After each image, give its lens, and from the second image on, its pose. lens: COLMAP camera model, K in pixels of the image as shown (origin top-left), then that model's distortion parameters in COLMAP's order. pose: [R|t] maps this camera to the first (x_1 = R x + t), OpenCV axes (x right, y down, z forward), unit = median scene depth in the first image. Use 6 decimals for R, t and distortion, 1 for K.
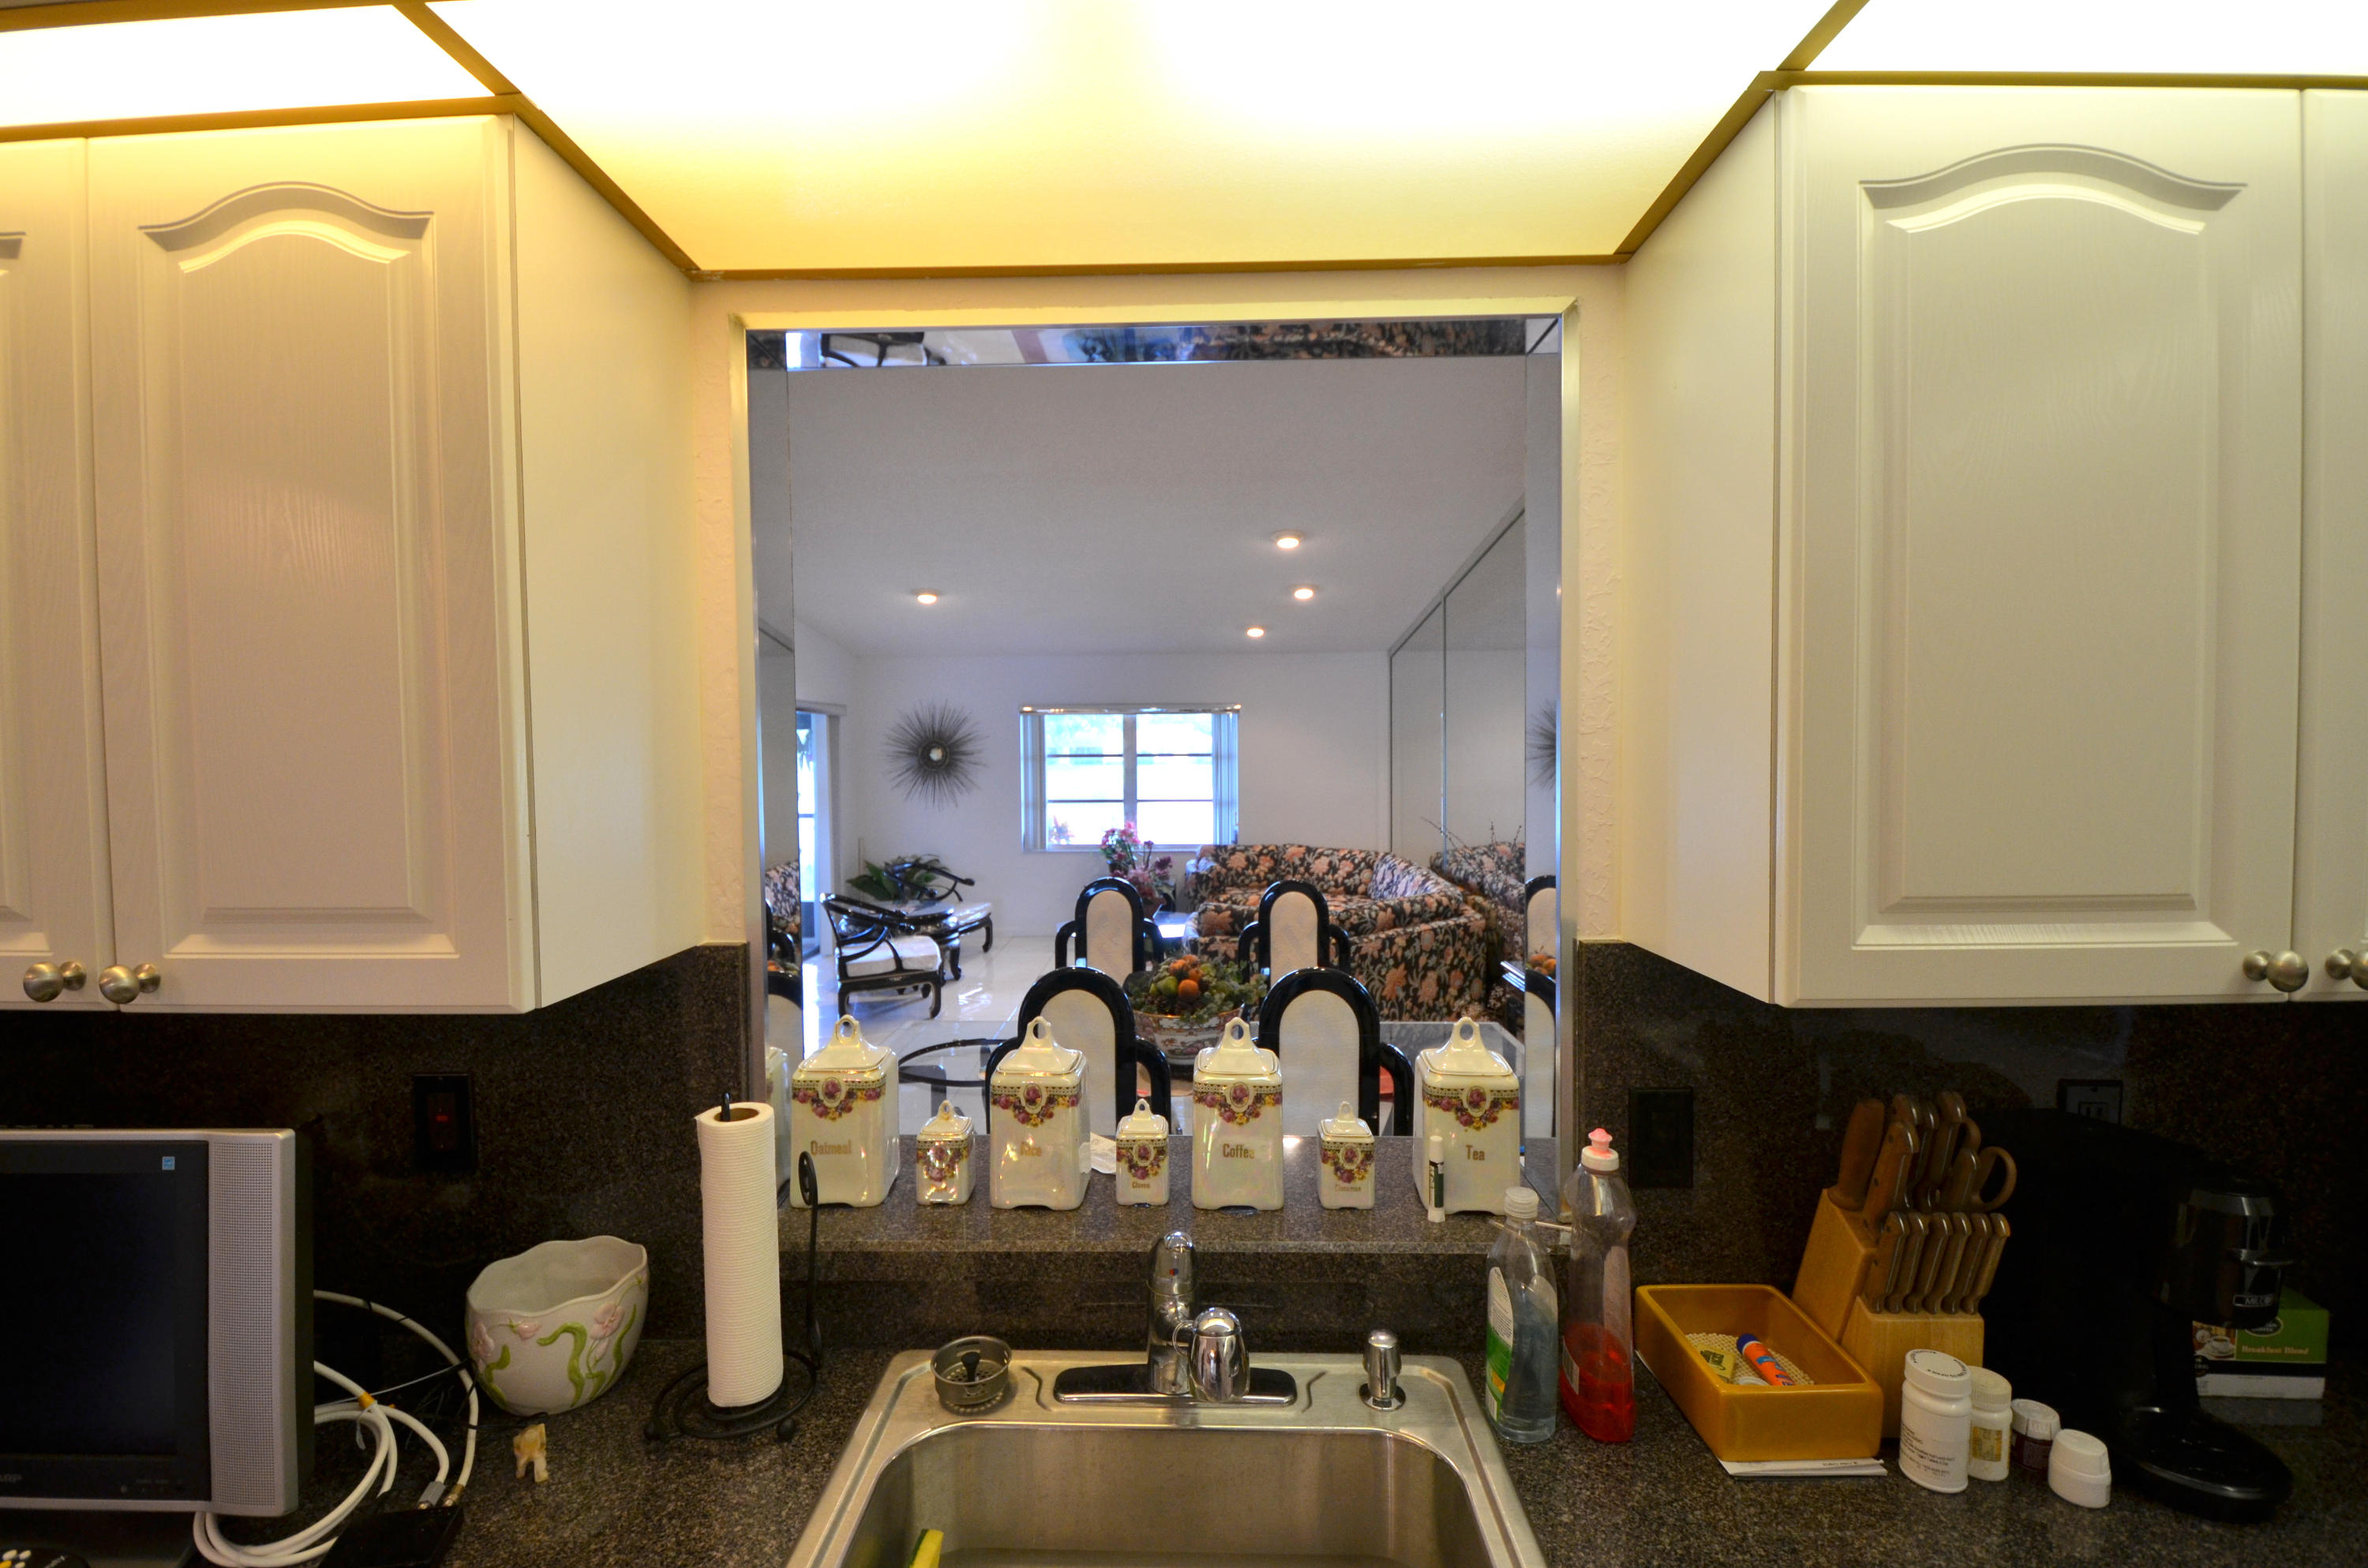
lens RADIAL K [[1040.1, 0, 1181.4], [0, 1040.1, 769.0], [0, 0, 1]] dist [-0.022640, -0.002336]
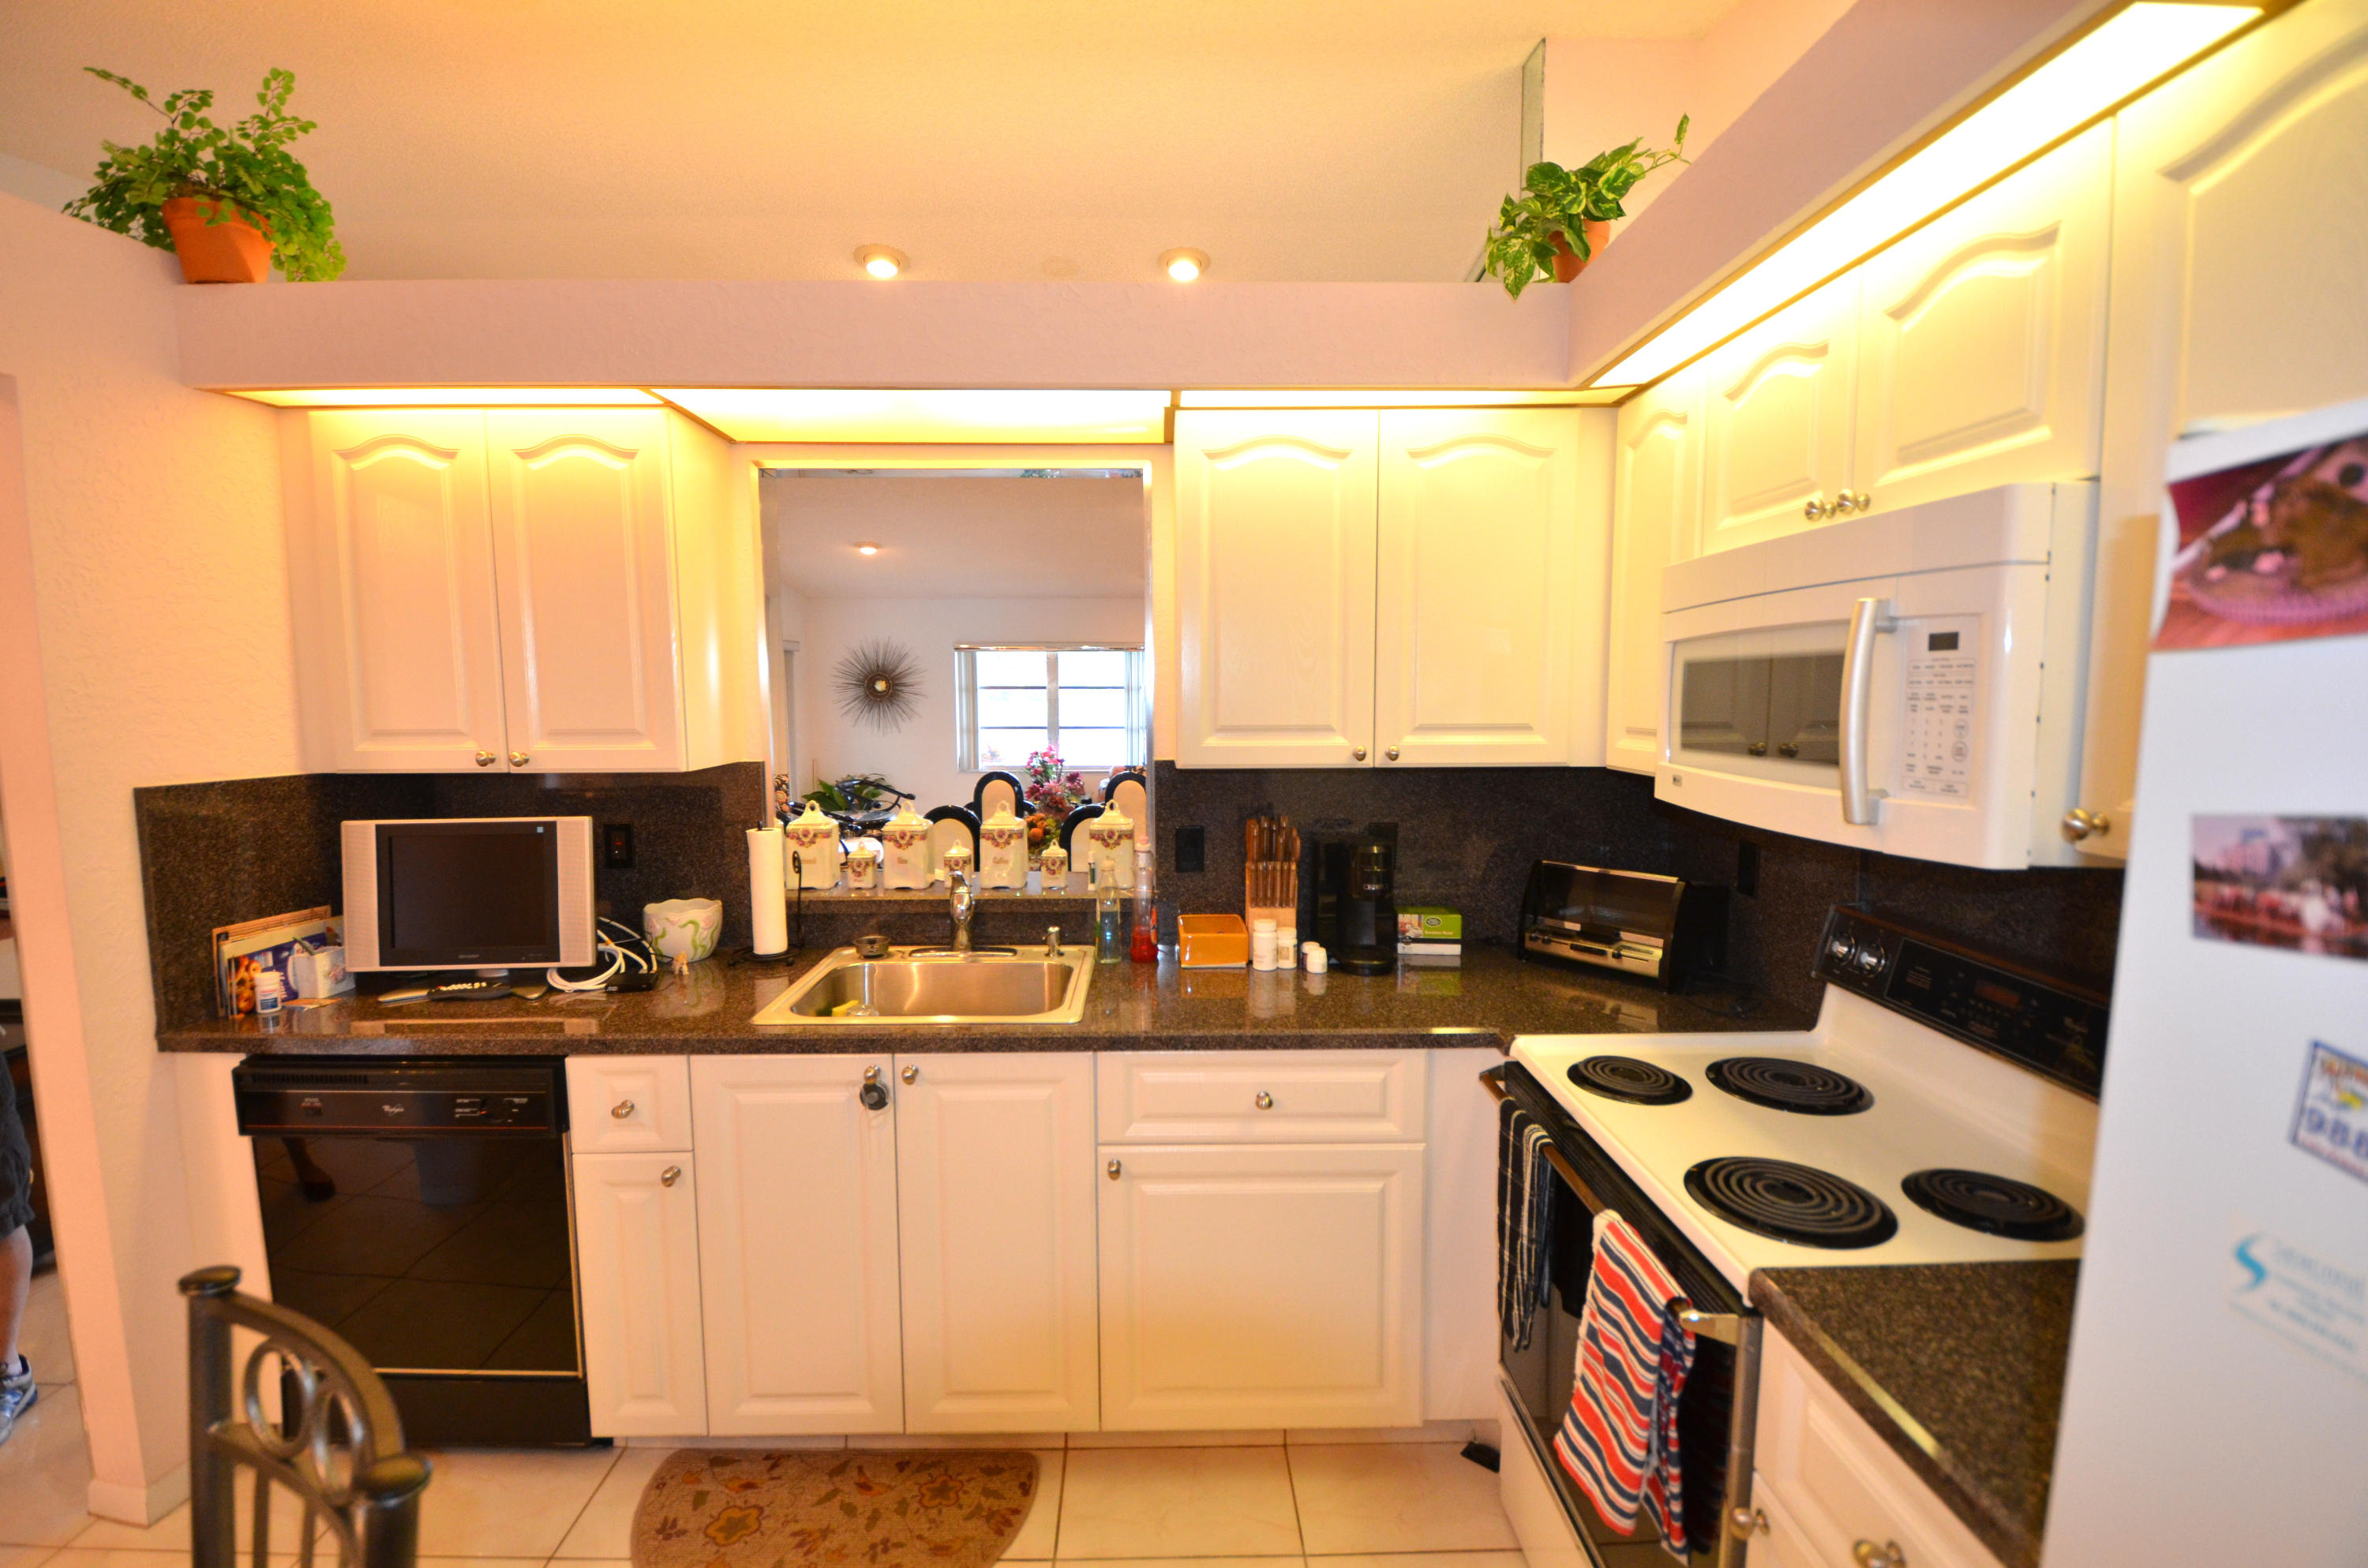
lens RADIAL K [[1040.1, 0, 1195.2], [0, 1040.1, 781.9], [0, 0, 1]] dist [-0.022640, -0.002336]
pose [[0.998539, 0.001770, 0.054004, 0.057185], [-0.005657, 0.997395, 0.071904, 0.008981], [-0.053736, -0.072105, 0.995948, -0.192158]]
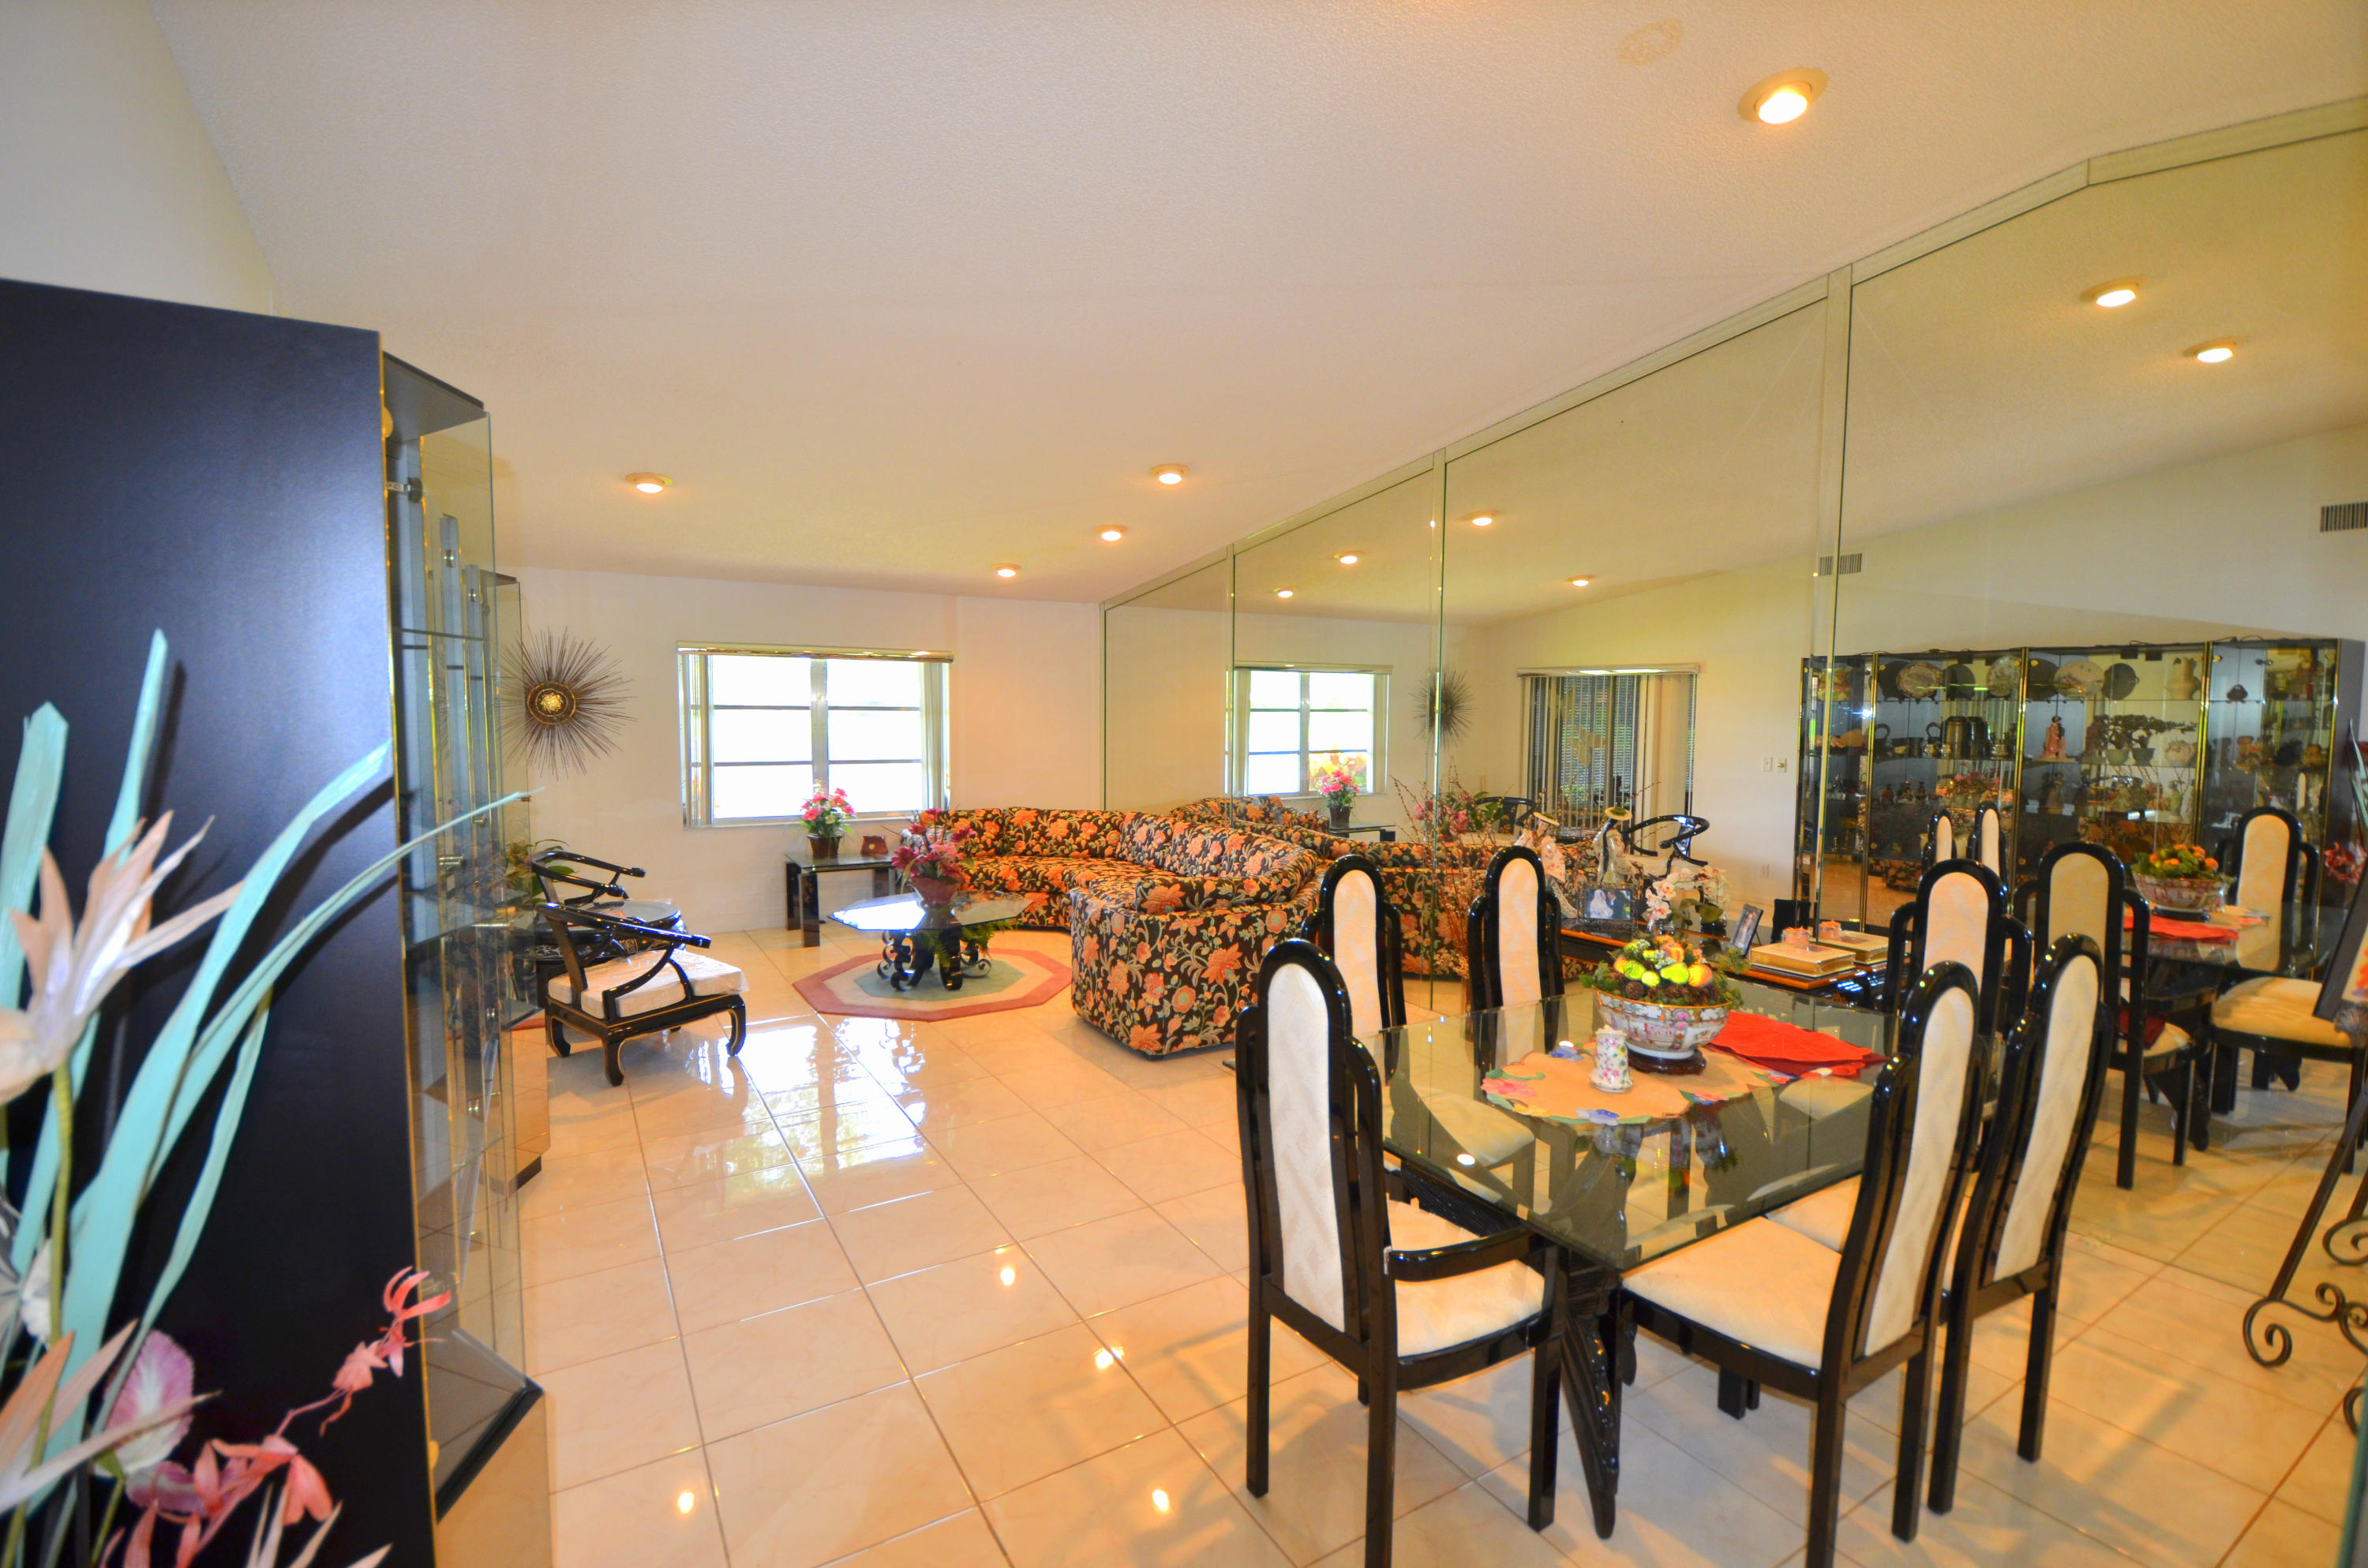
lens RADIAL K [[1040.1, 0, 1187.1], [0, 1040.1, 789.3], [0, 0, 1]] dist [-0.022640, -0.002336]
pose [[0.835841, -0.025597, 0.548374, -0.328931], [-0.009328, 0.998106, 0.060807, -0.001590], [-0.548892, -0.055940, 0.834019, 0.177356]]
